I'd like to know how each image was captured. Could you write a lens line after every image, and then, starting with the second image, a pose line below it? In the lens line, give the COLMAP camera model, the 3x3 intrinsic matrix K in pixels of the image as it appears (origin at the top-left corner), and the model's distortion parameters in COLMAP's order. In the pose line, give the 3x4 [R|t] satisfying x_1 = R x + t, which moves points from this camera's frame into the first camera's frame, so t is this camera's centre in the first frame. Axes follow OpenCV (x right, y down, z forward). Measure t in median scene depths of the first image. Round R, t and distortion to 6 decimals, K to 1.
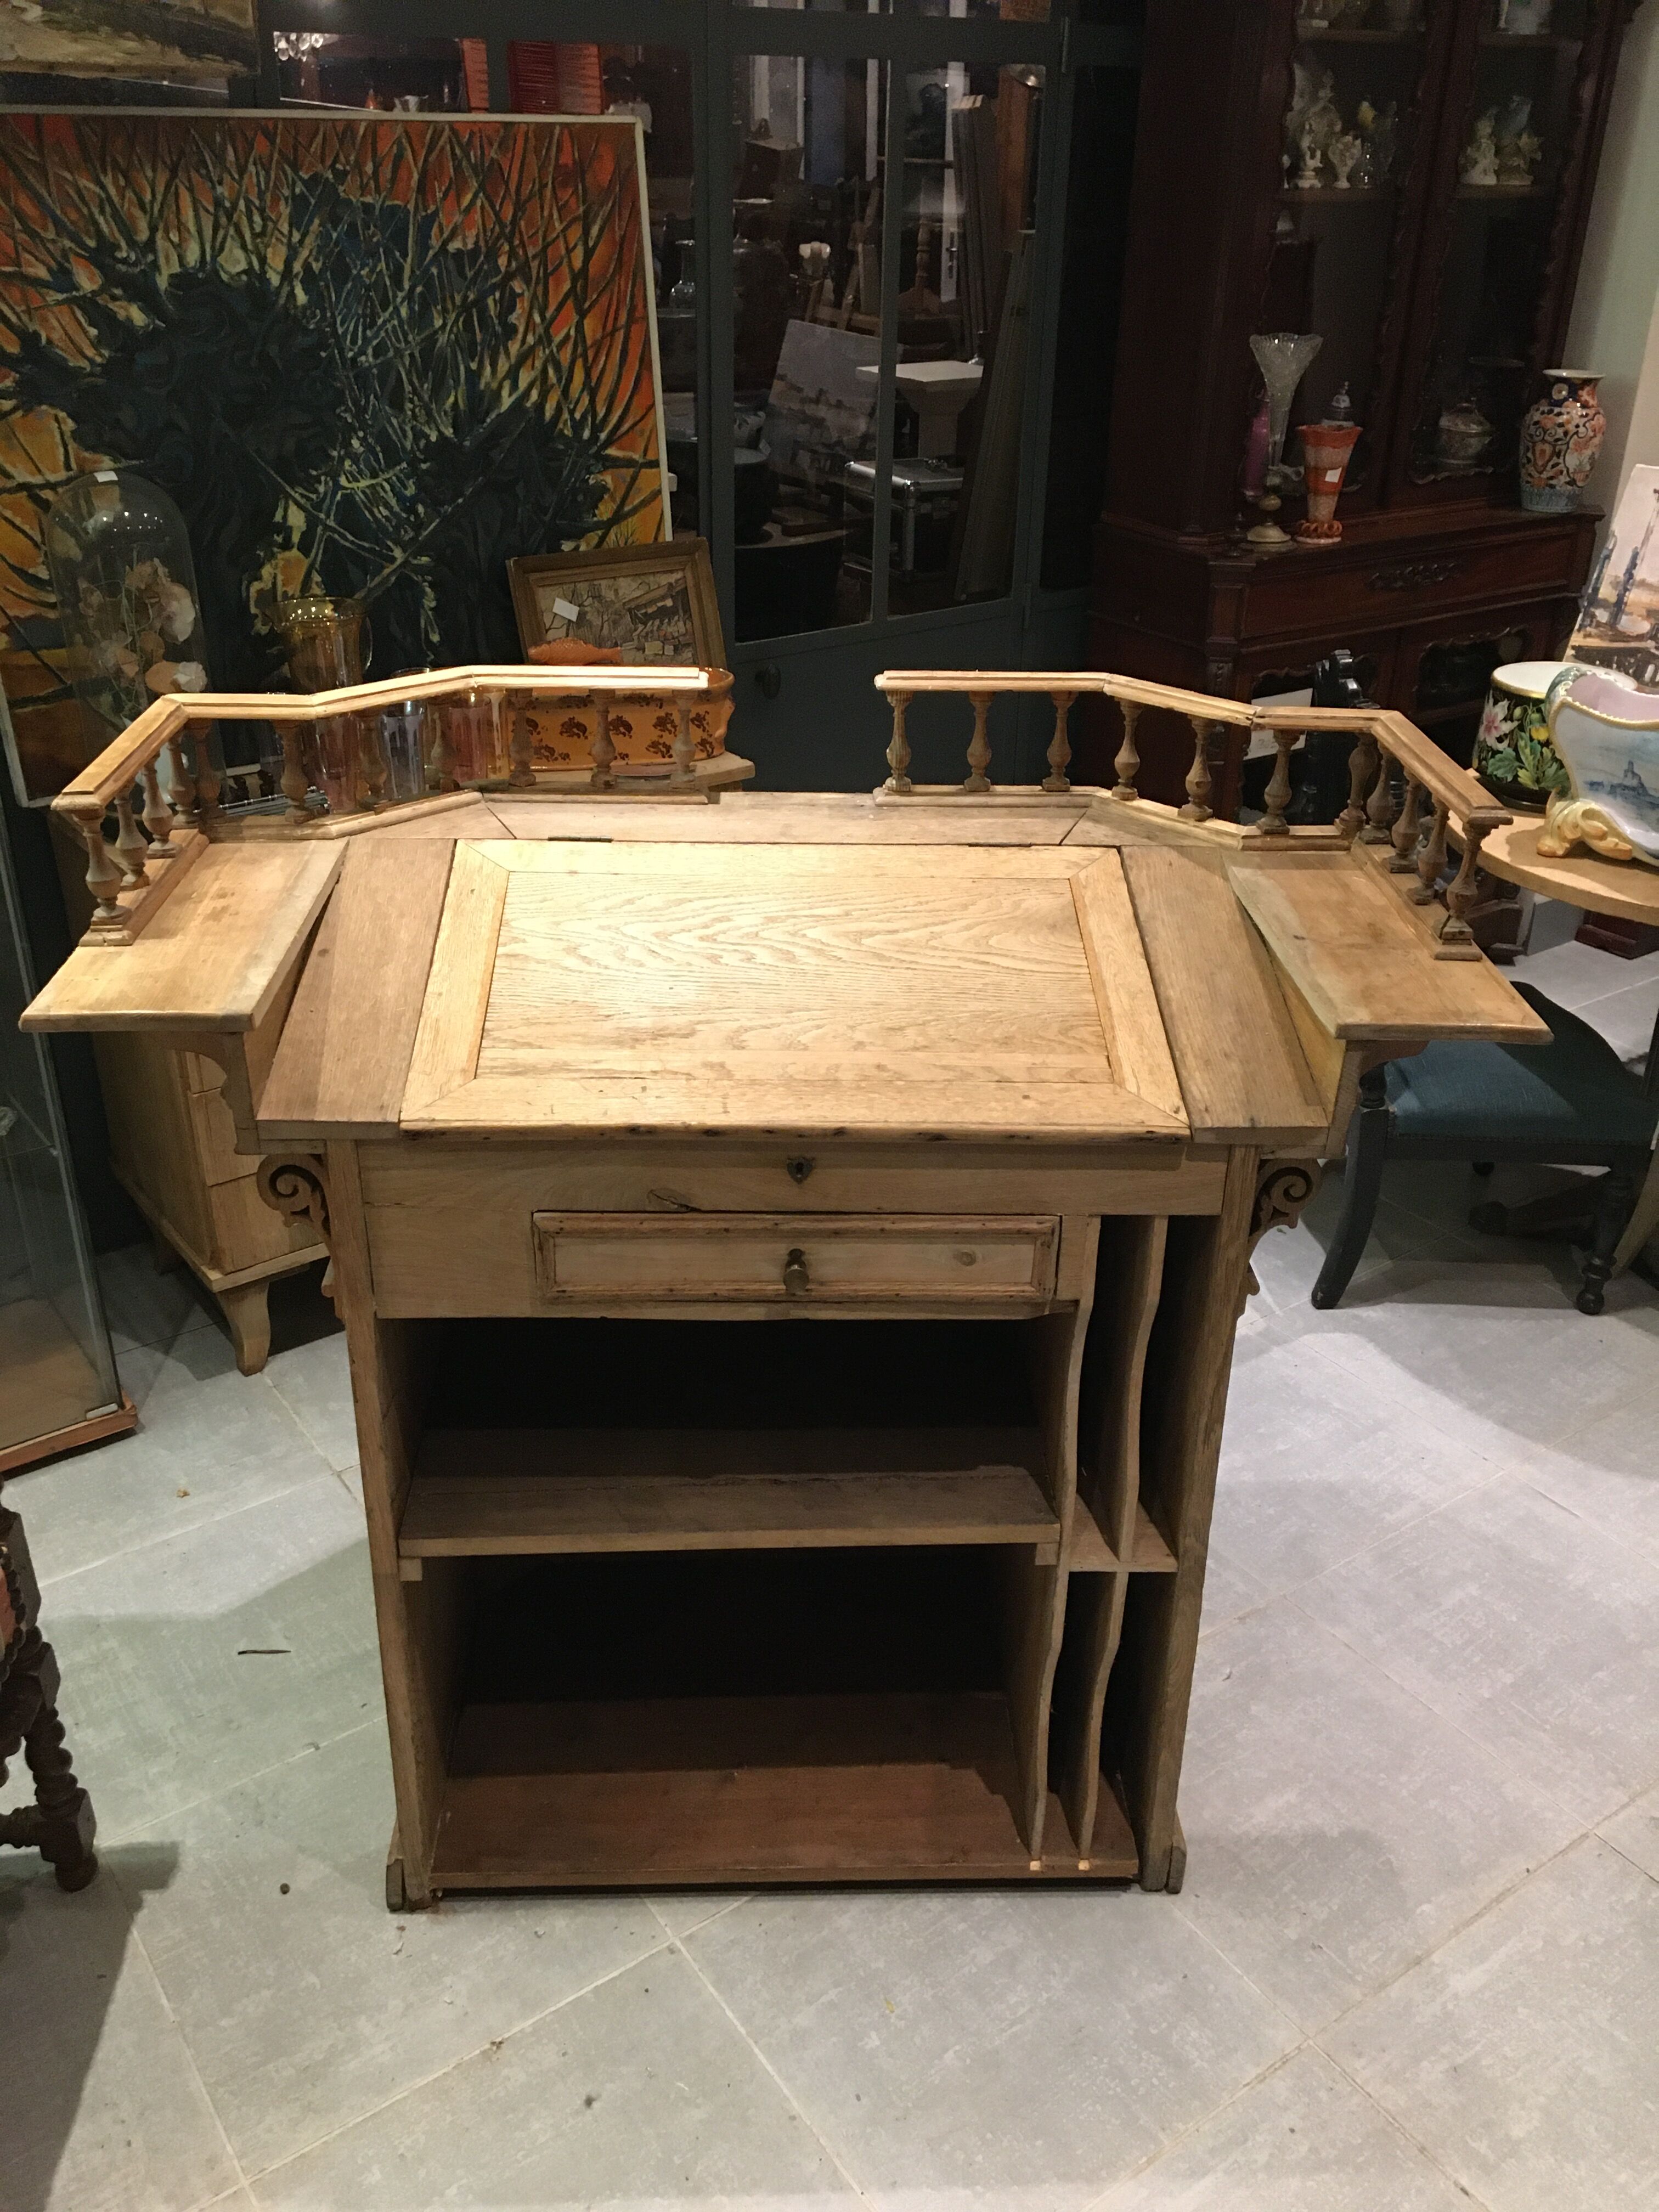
lens RADIAL K [[1870.4, 0, 826.4], [0, 1870.4, 1097.1], [0, 0, 1]] dist [0.080098, -0.107272]
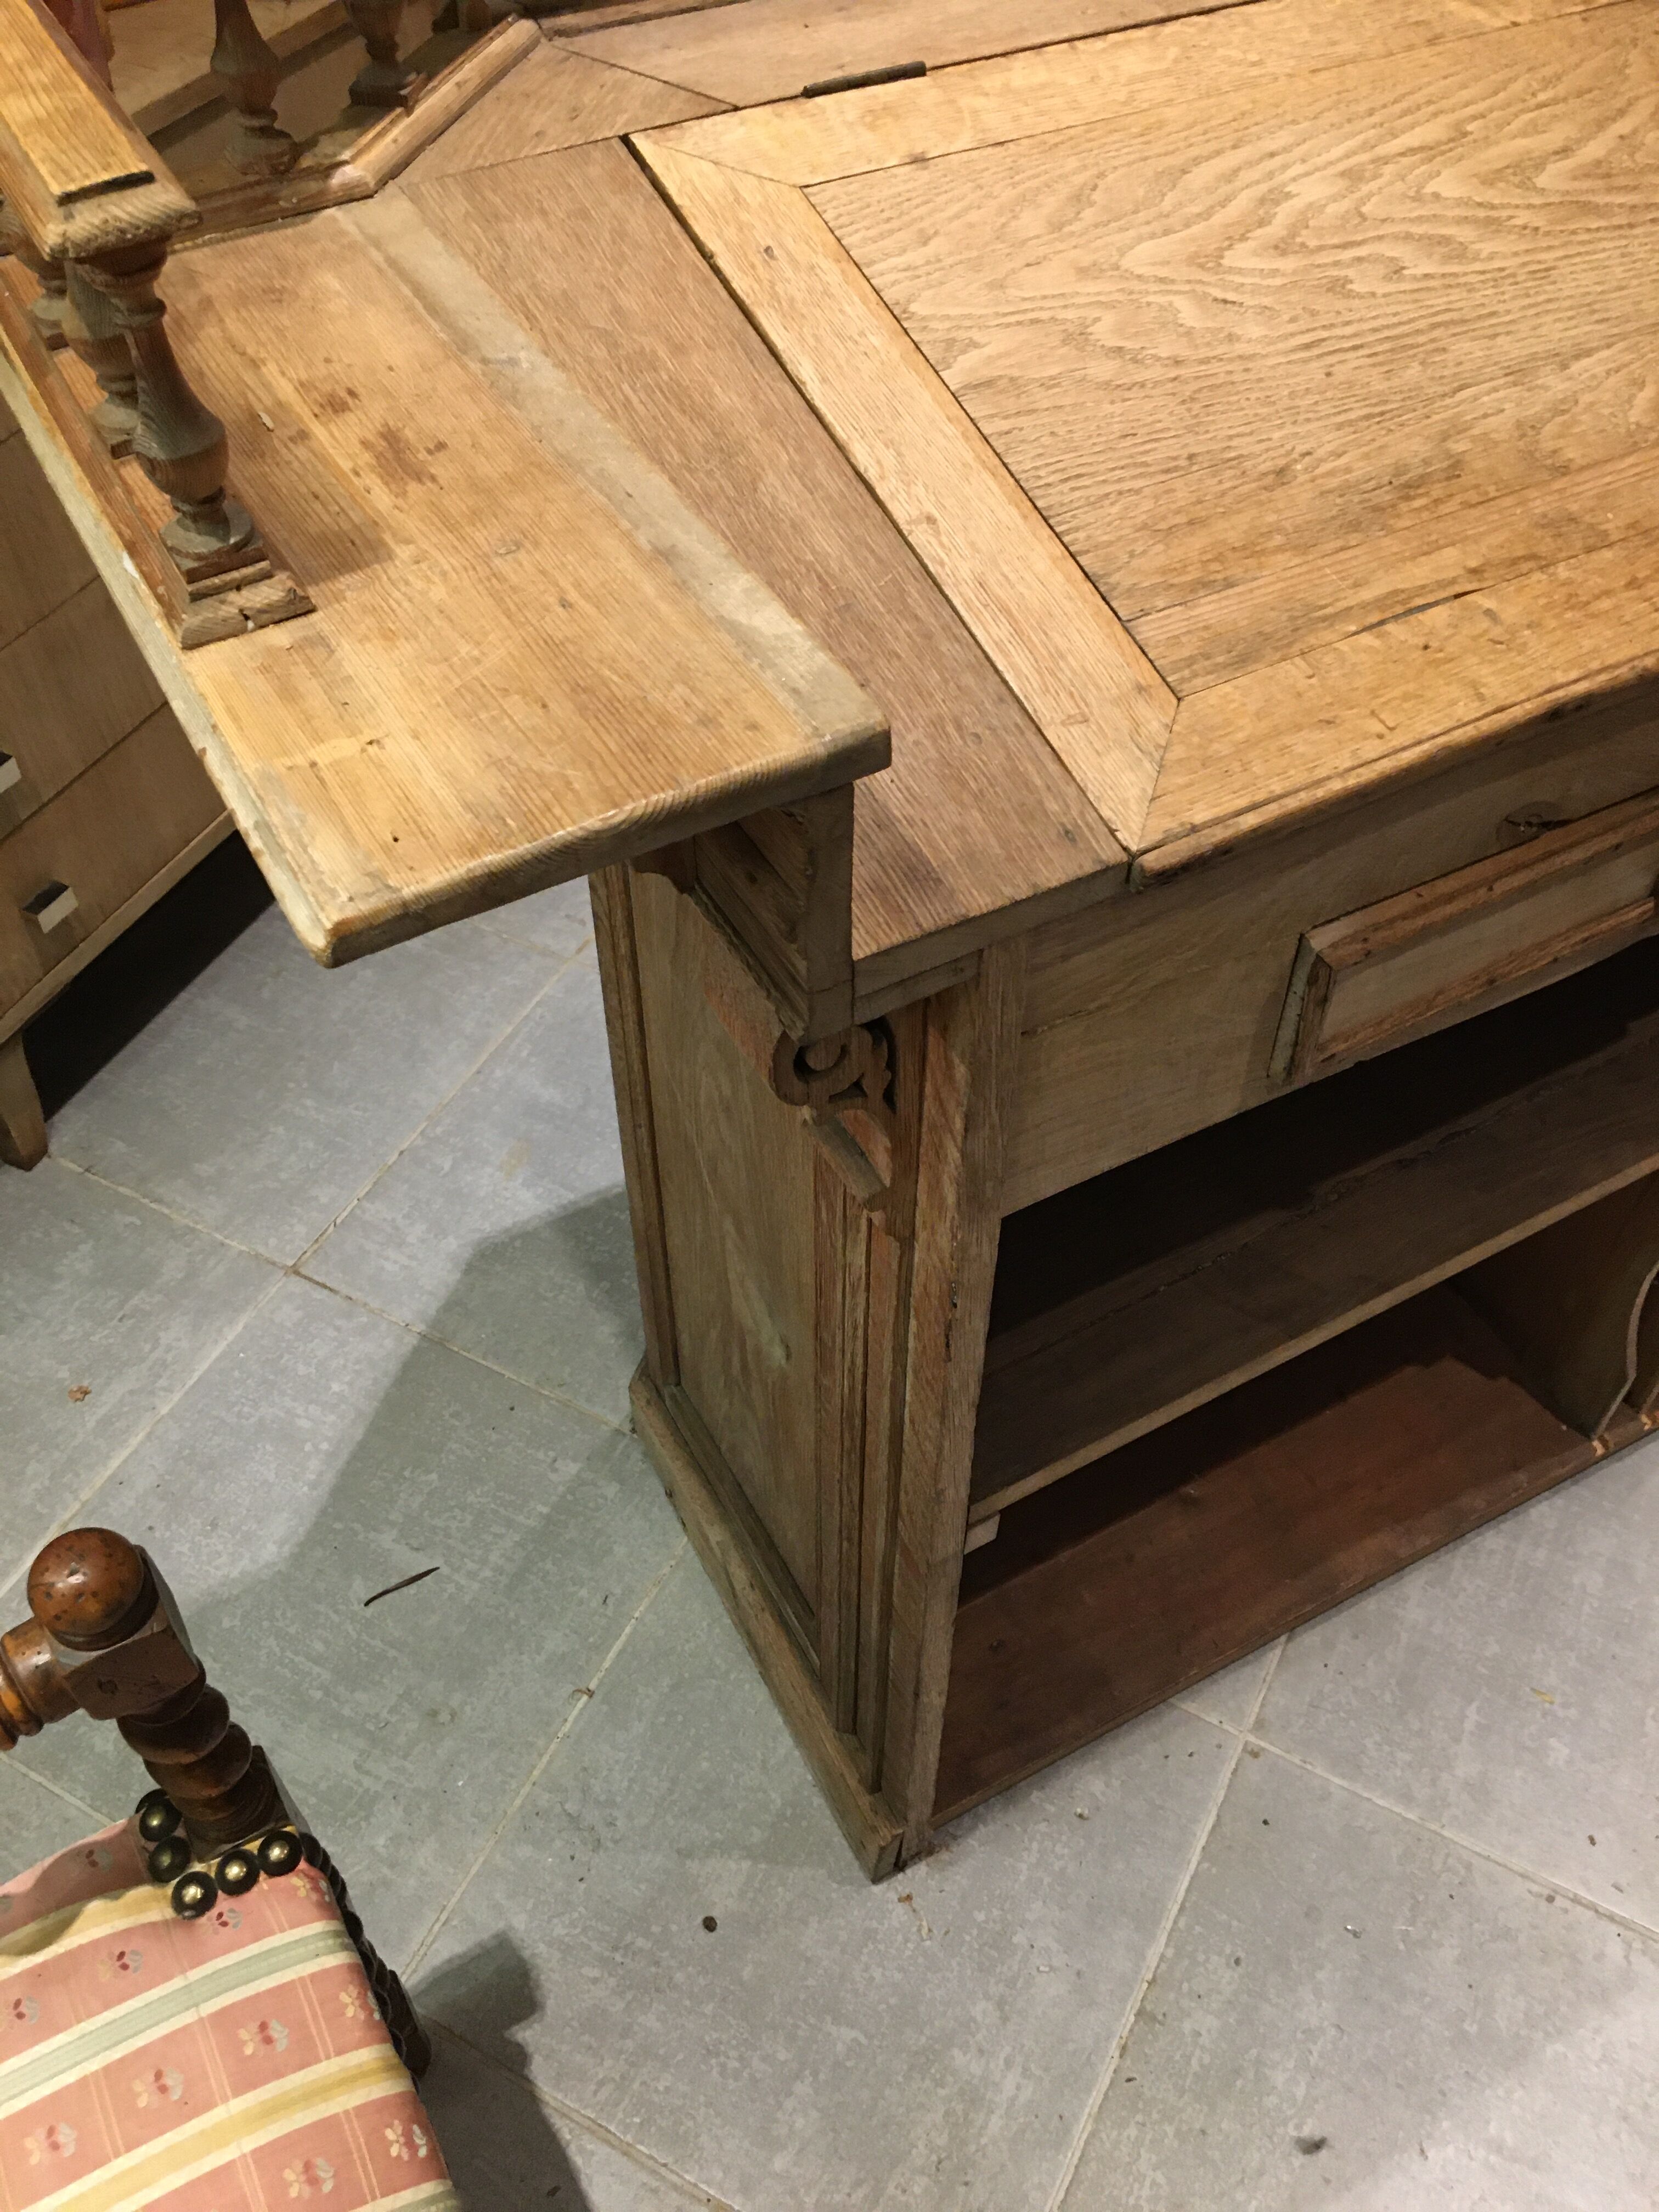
lens RADIAL K [[1870.4, 0, 826.4], [0, 1870.4, 1097.1], [0, 0, 1]] dist [0.080098, -0.107272]
pose [[0.893652, -0.347879, 0.283490, -0.365804], [0.218173, 0.888832, 0.402961, -0.107646], [-0.392157, -0.298257, 0.870204, 0.535368]]
